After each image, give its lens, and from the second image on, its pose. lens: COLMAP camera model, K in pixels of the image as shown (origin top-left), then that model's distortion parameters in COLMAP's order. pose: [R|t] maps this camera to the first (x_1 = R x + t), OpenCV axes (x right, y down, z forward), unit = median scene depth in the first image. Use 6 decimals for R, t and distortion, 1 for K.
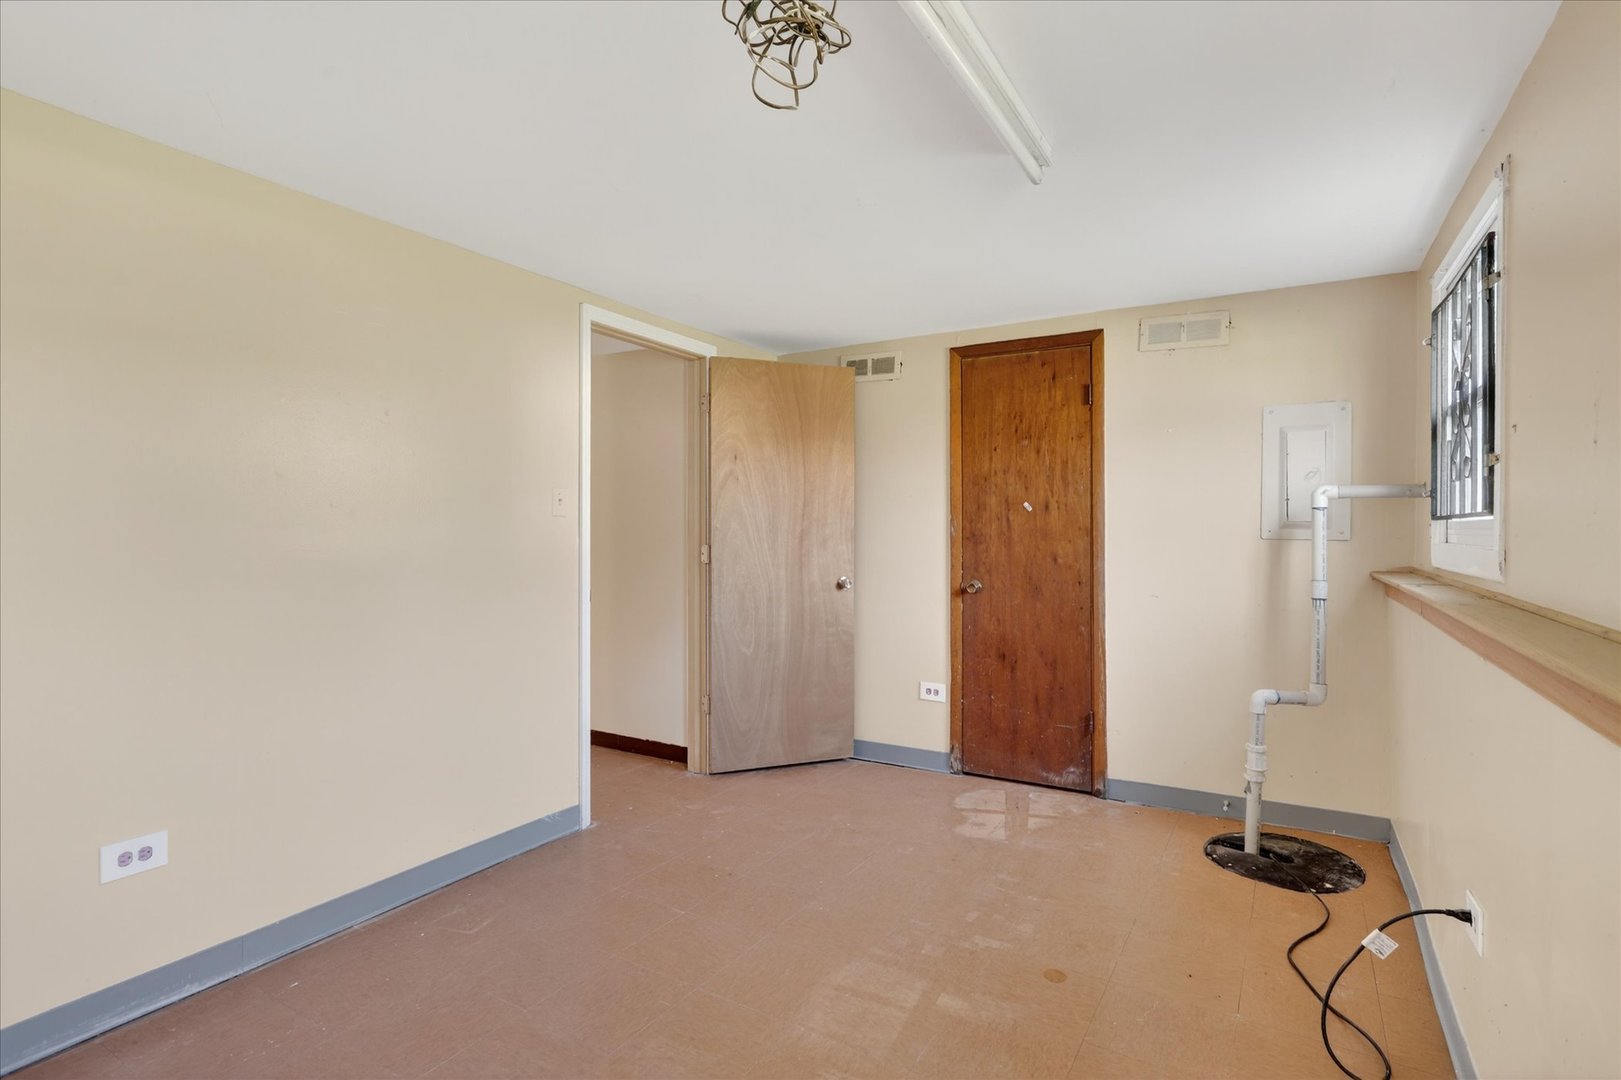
lens RADIAL K [[783.0, 0, 801.7], [0, 783.0, 527.9], [0, 0, 1]] dist [0.000291, 0.000077]
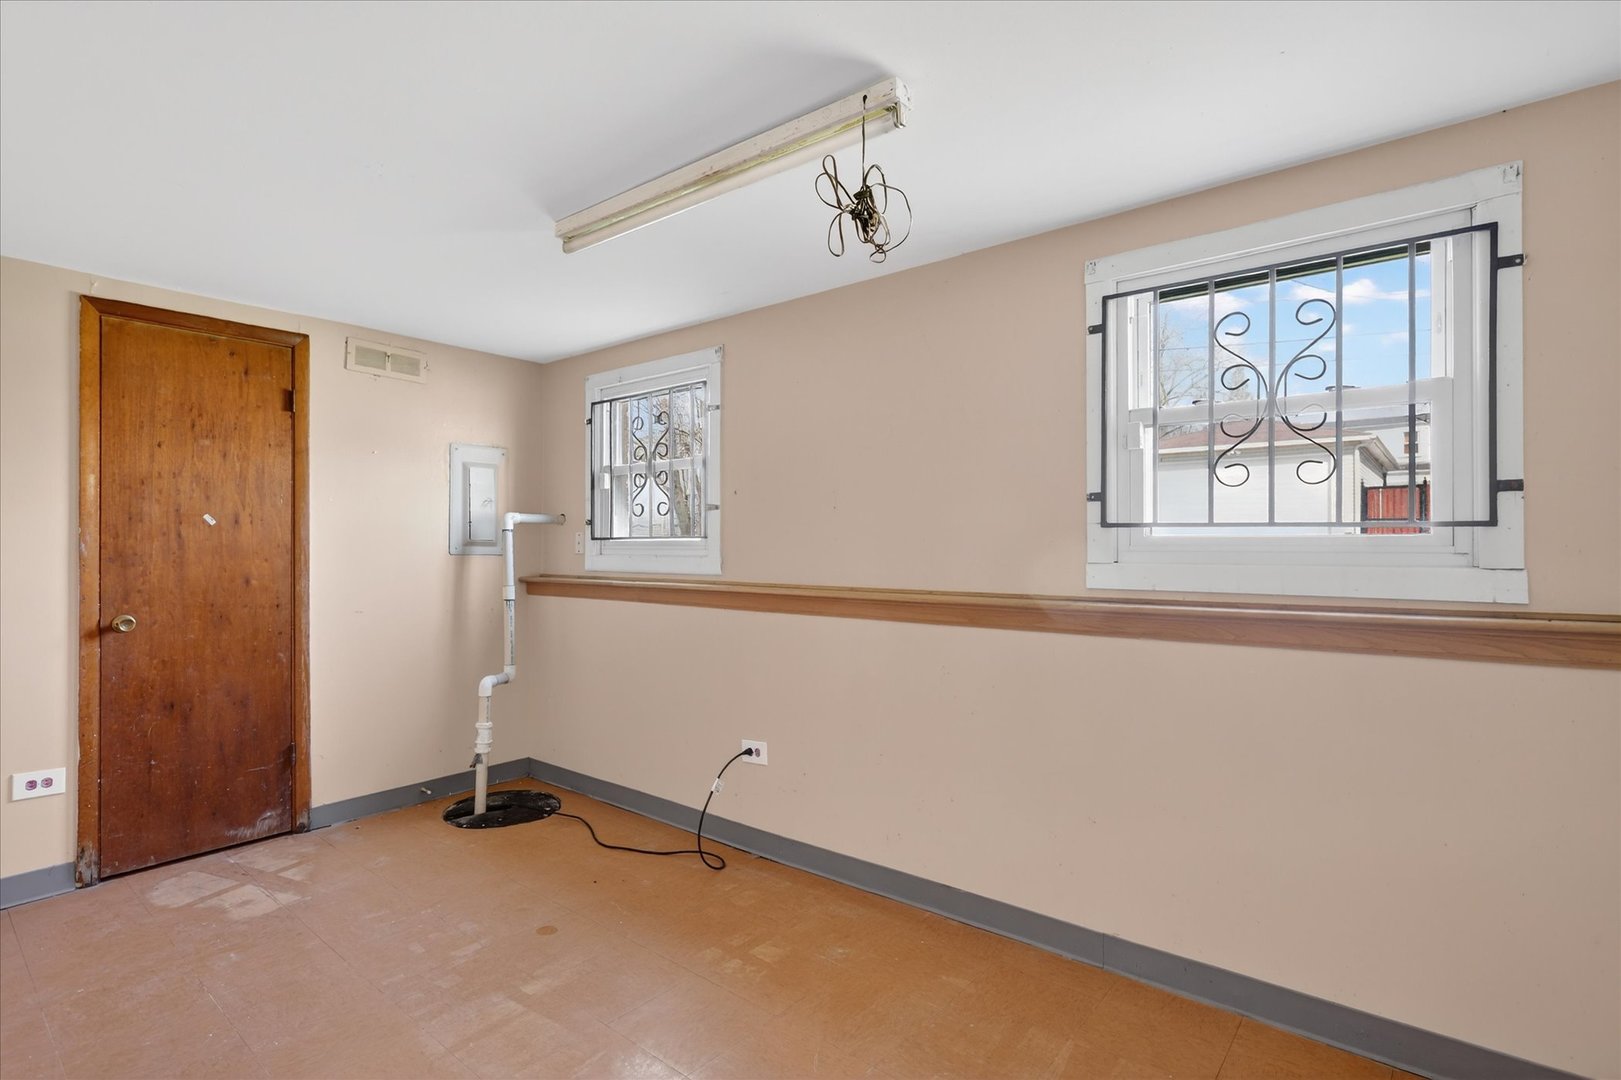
lens RADIAL K [[783.0, 0, 801.7], [0, 783.0, 527.9], [0, 0, 1]] dist [0.000291, 0.000077]
pose [[0.172028, 0.019983, 0.984889, -0.439373], [-0.000918, 0.999797, -0.020125, -0.002010], [-0.985092, 0.002558, 0.172011, 0.243243]]
